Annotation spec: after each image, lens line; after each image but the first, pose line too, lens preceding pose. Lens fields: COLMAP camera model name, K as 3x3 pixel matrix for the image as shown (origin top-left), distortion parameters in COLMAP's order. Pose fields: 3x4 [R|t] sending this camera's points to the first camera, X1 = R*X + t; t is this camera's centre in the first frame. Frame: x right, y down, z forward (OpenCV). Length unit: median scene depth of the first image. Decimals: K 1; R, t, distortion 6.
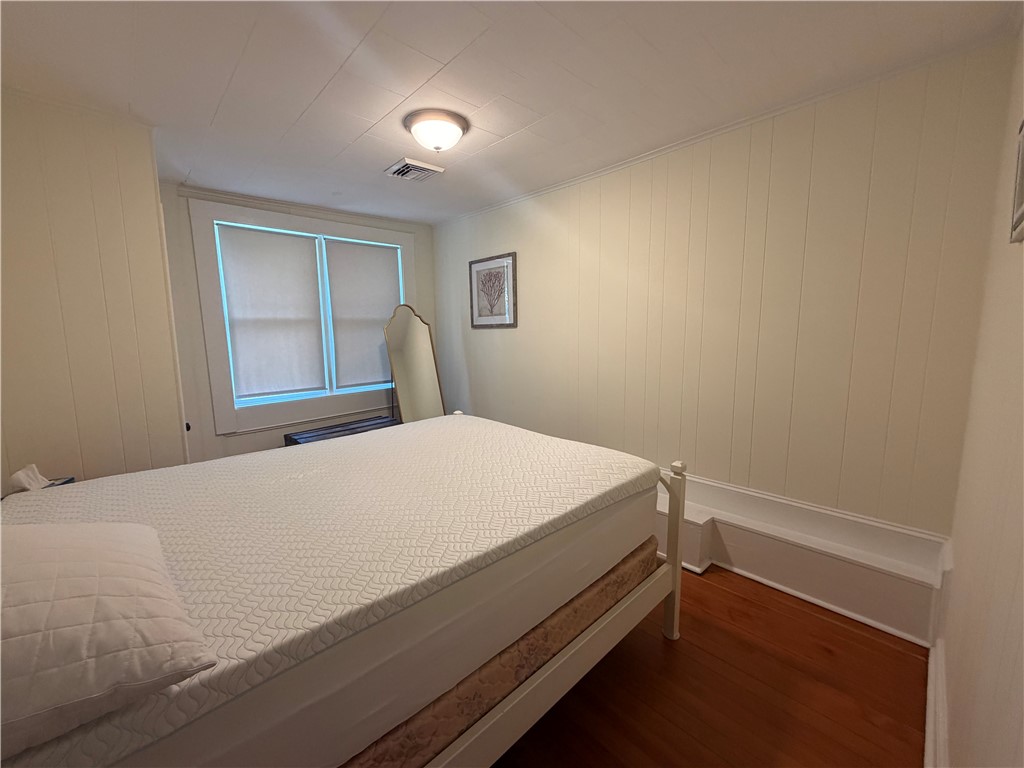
lens RADIAL K [[409.1, 0, 513.9], [0, 409.1, 385.1], [0, 0, 1]] dist [-0.001411, 0.000668]
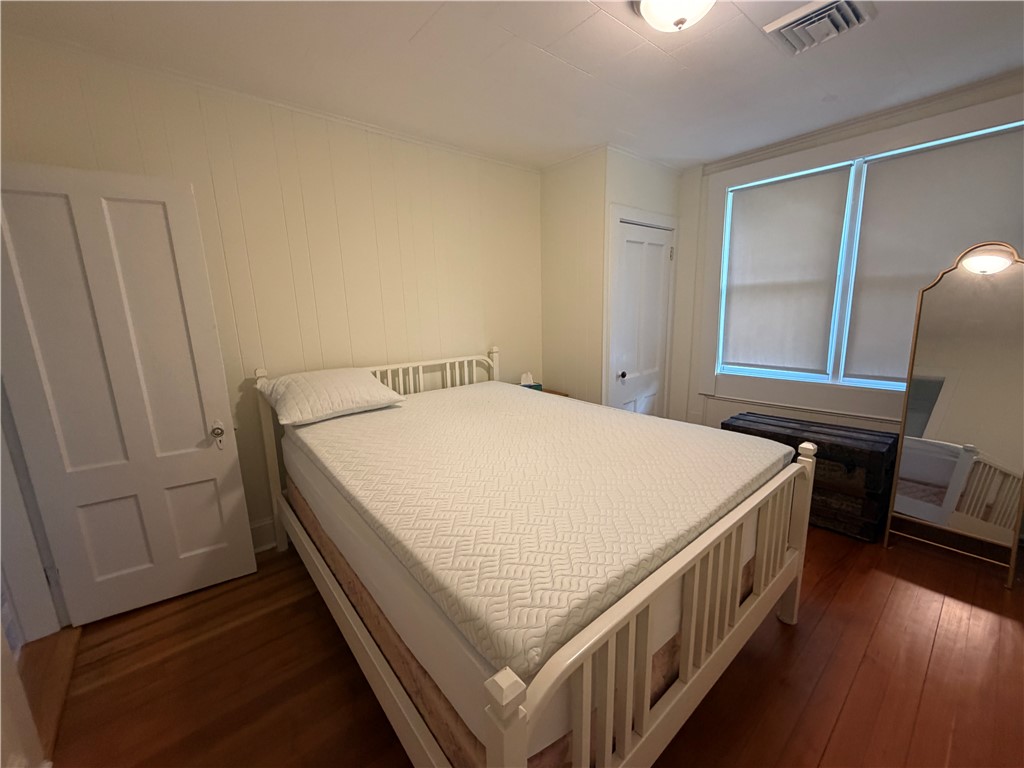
lens RADIAL K [[409.1, 0, 510.3], [0, 409.1, 391.2], [0, 0, 1]] dist [-0.001411, 0.000668]
pose [[-0.065550, 0.225506, -0.972034, 0.350398], [-0.110354, 0.966515, 0.231668, -0.075375], [0.991728, 0.122453, -0.038470, 0.479728]]
